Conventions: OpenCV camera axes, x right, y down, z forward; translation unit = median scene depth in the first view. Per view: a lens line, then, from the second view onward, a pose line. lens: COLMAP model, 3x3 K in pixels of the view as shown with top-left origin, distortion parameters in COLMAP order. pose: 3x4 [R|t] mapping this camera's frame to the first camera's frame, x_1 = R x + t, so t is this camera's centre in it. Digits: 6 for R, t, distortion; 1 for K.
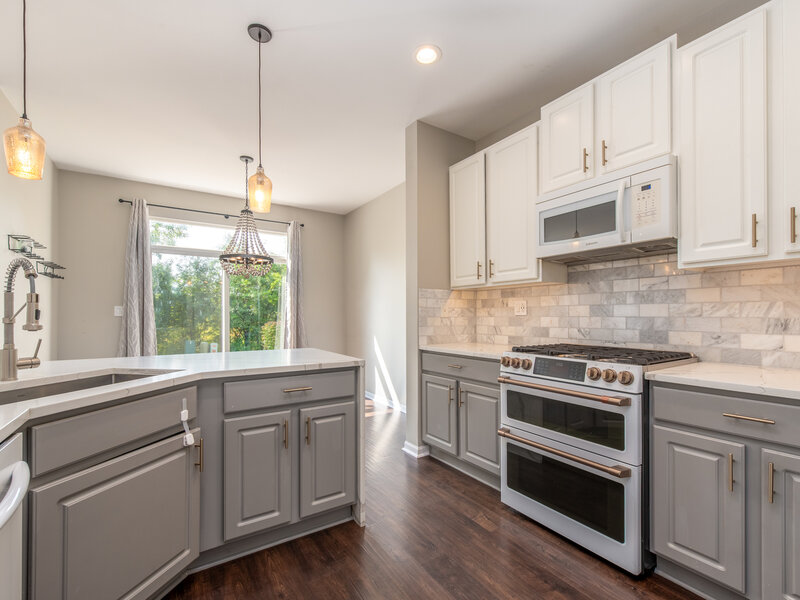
lens RADIAL K [[389.5, 0, 421.6], [0, 389.5, 313.5], [0, 0, 1]] dist [0.000418, 0.000093]
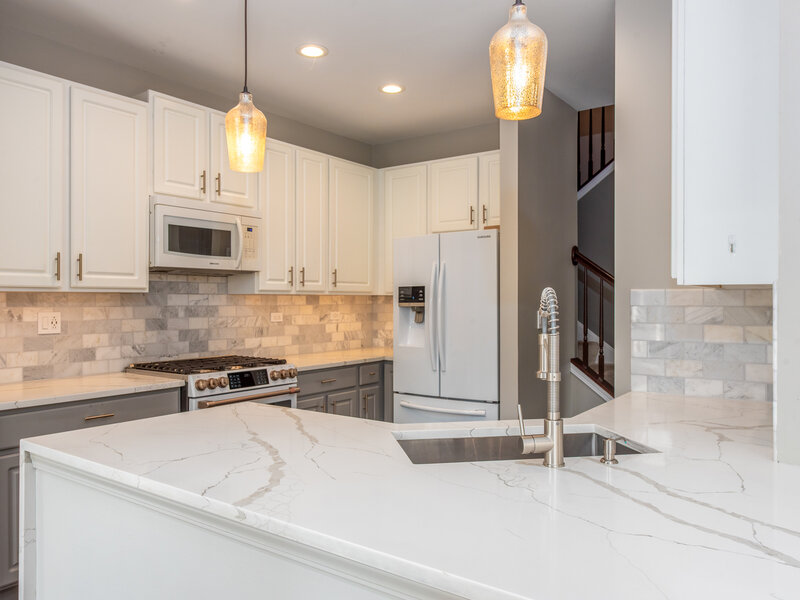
lens RADIAL K [[551.9, 0, 400.0], [0, 551.9, 300.0], [0, 0, 1]] dist [-0.007646, -0.000989]
pose [[-0.351466, 0.009400, 0.936154, -1.159309], [-0.003815, 0.999927, -0.011473, -0.061610], [-0.936193, -0.007604, -0.351404, 1.034628]]
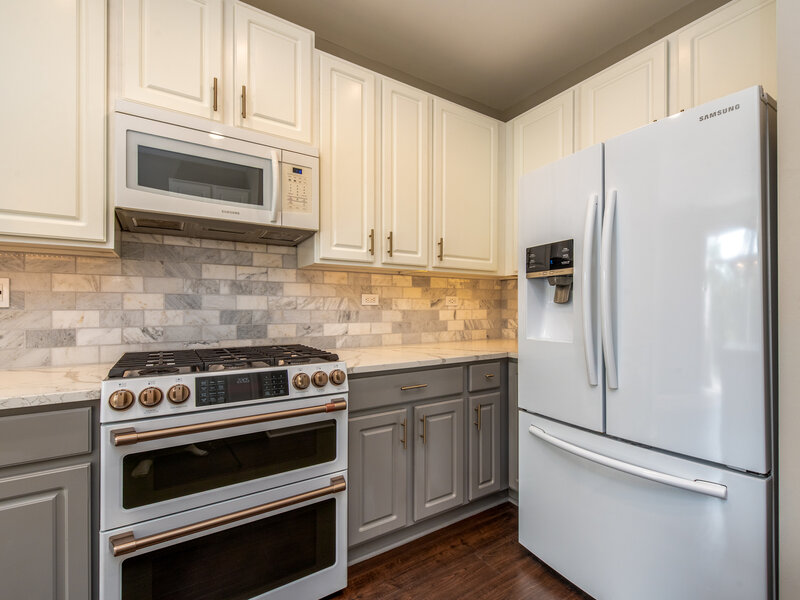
lens RADIAL K [[353.6, 0, 399.7], [0, 353.6, 305.5], [0, 0, 1]] dist [-0.001544, -0.000210]
pose [[0.039753, 0.008625, 0.999172, -0.223495], [-0.005884, 0.999947, -0.008398, 0.003474], [-0.999192, -0.005546, 0.039802, 0.632811]]
